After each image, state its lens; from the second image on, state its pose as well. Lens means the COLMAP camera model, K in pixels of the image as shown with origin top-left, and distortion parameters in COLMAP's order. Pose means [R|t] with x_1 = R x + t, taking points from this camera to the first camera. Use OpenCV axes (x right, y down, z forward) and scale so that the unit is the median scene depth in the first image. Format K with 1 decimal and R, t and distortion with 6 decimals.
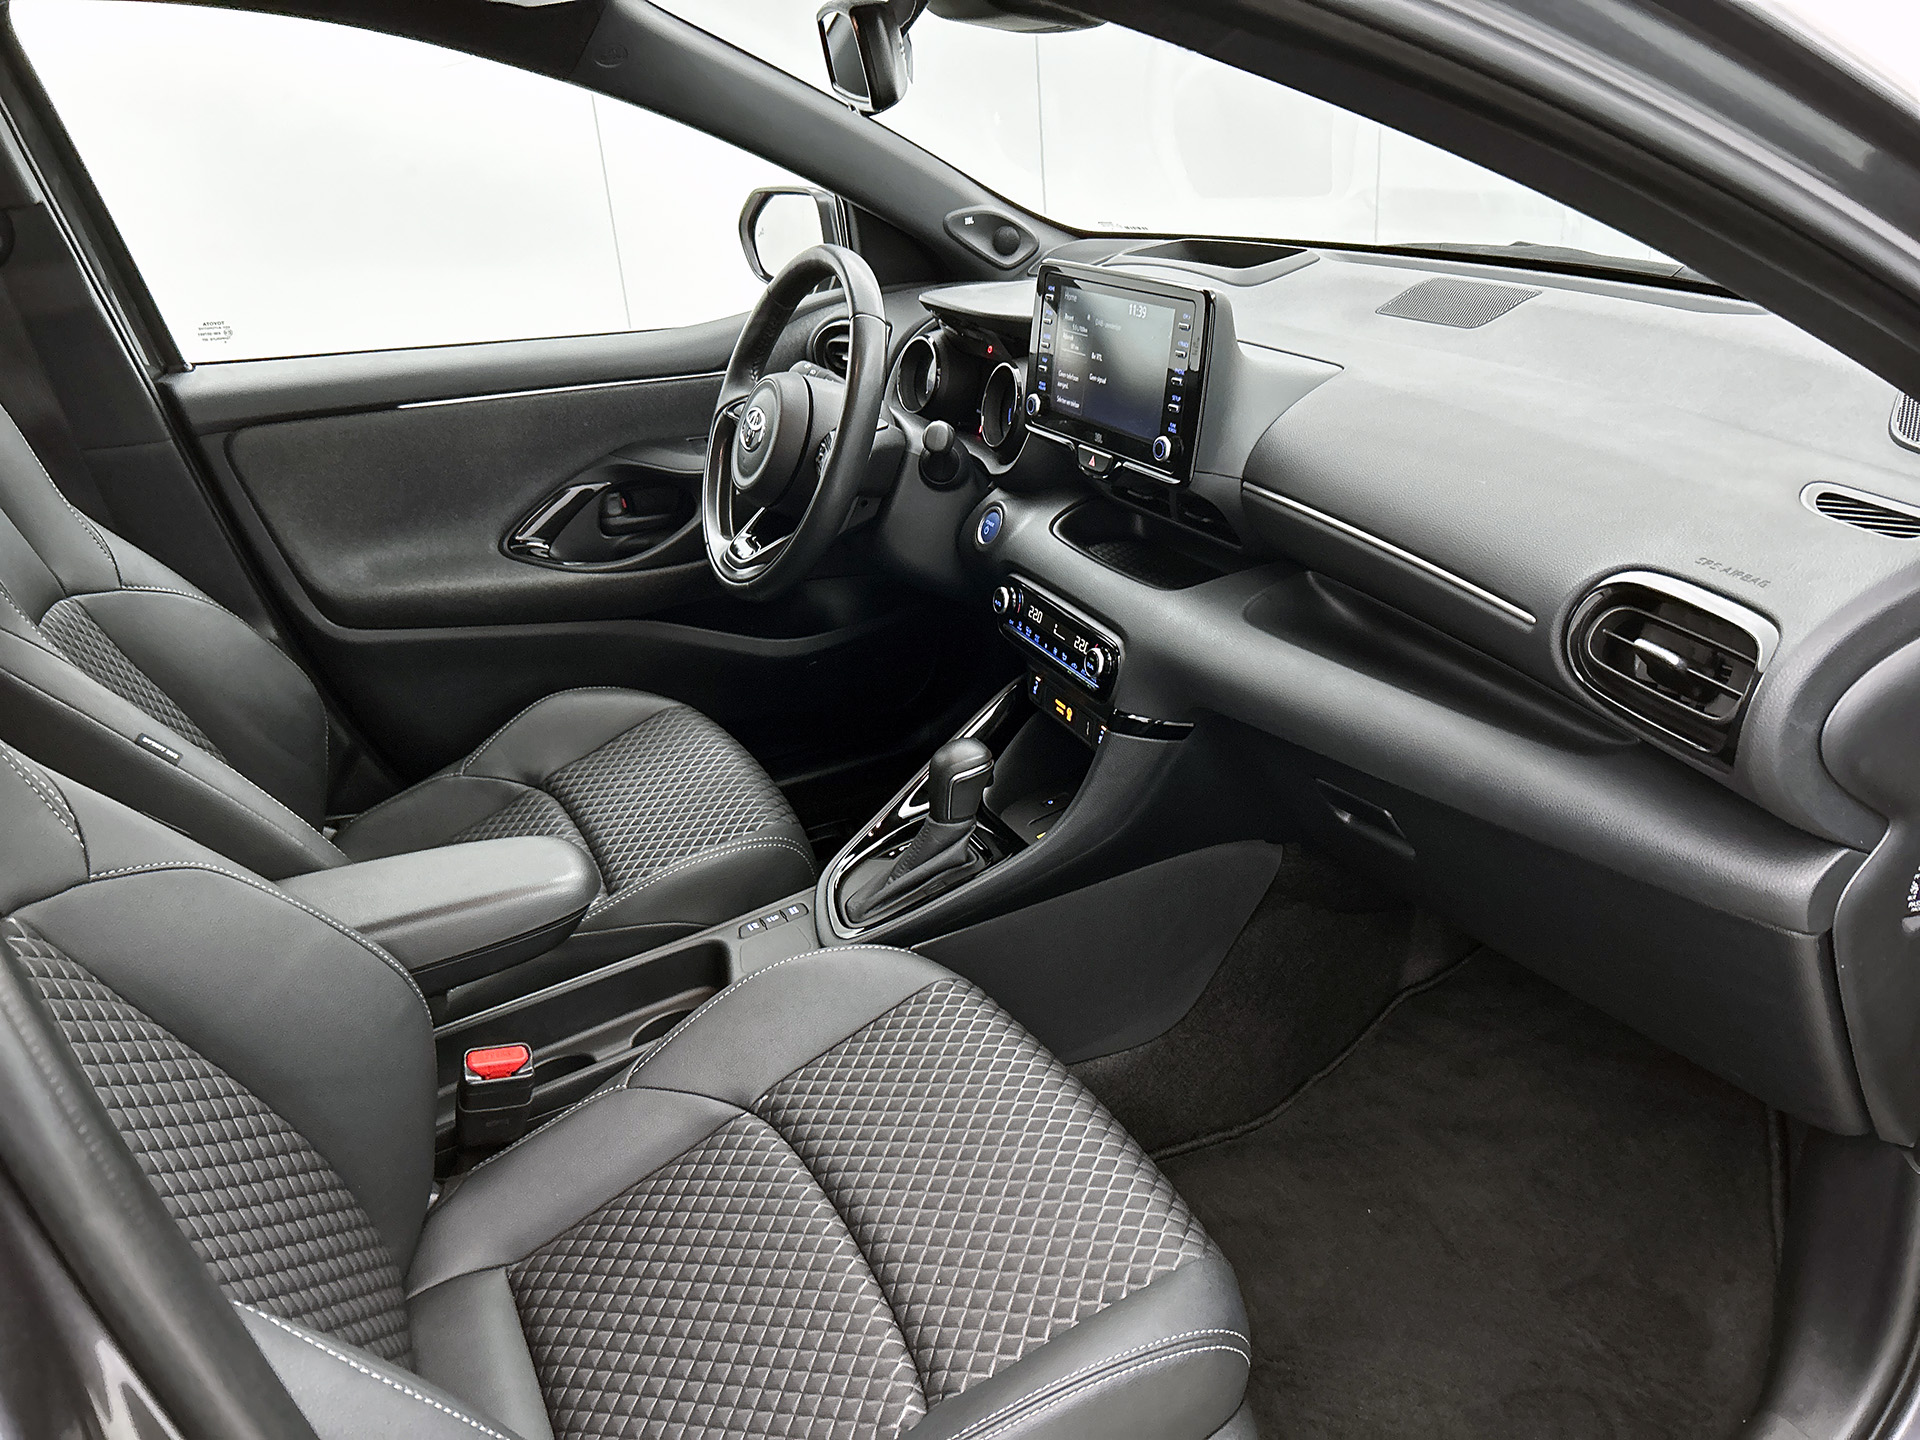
lens RADIAL K [[1461.6, 0, 969.3], [0, 1461.6, 713.6], [0, 0, 1]] dist [0.040355, -0.019708]
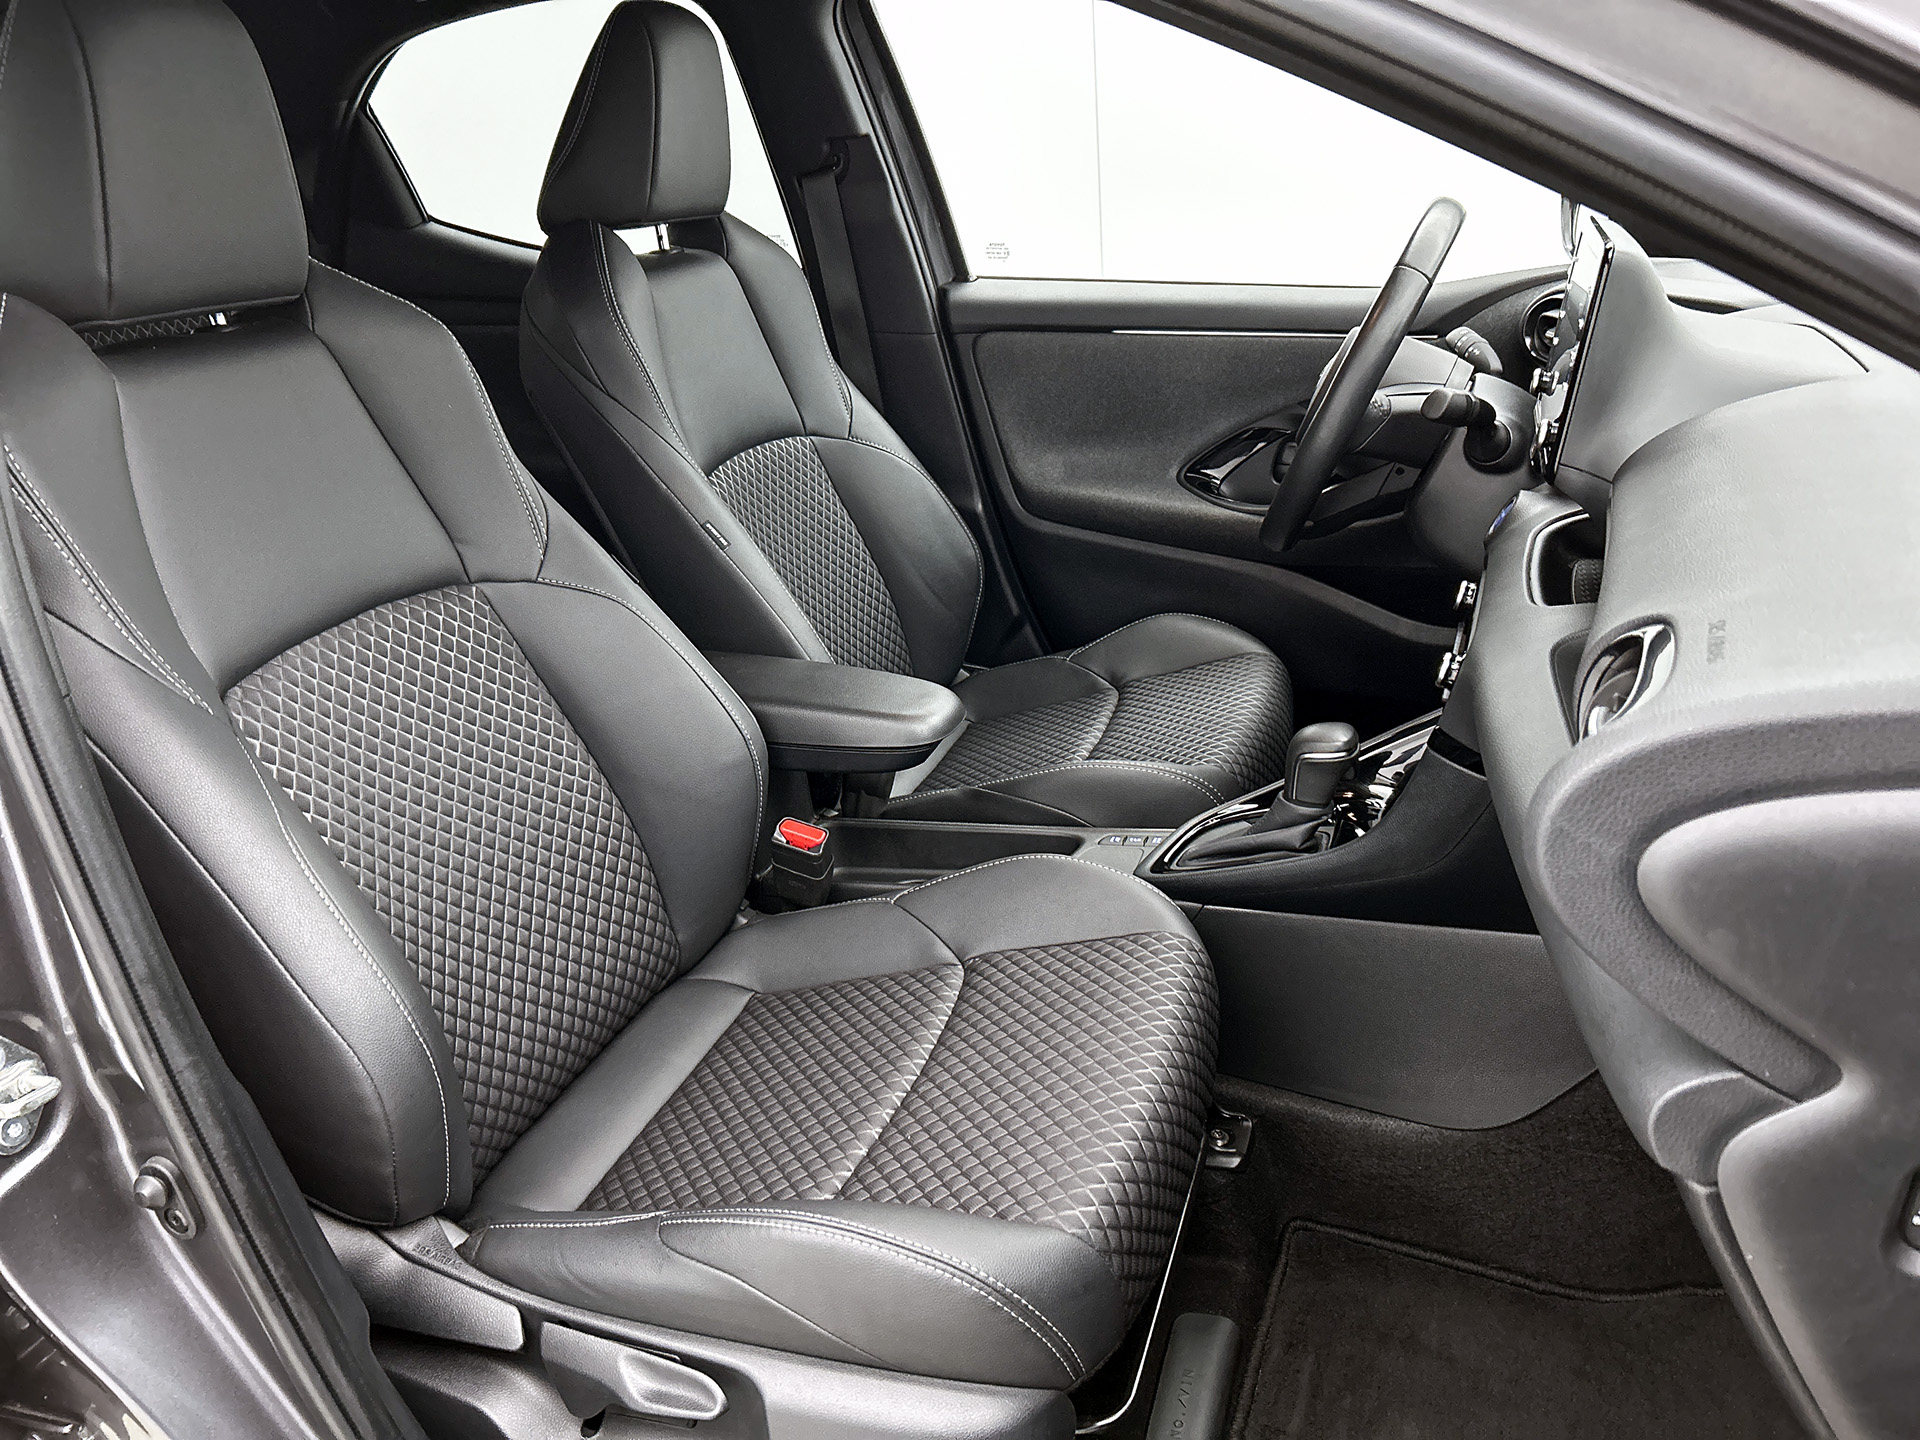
lens RADIAL K [[1461.6, 0, 968.4], [0, 1461.6, 726.1], [0, 0, 1]] dist [0.040355, -0.019708]
pose [[0.701049, 0.282926, -0.654587, 0.369200], [-0.279087, 0.953564, 0.113254, -0.016944], [0.656233, 0.103290, 0.747456, 0.124026]]
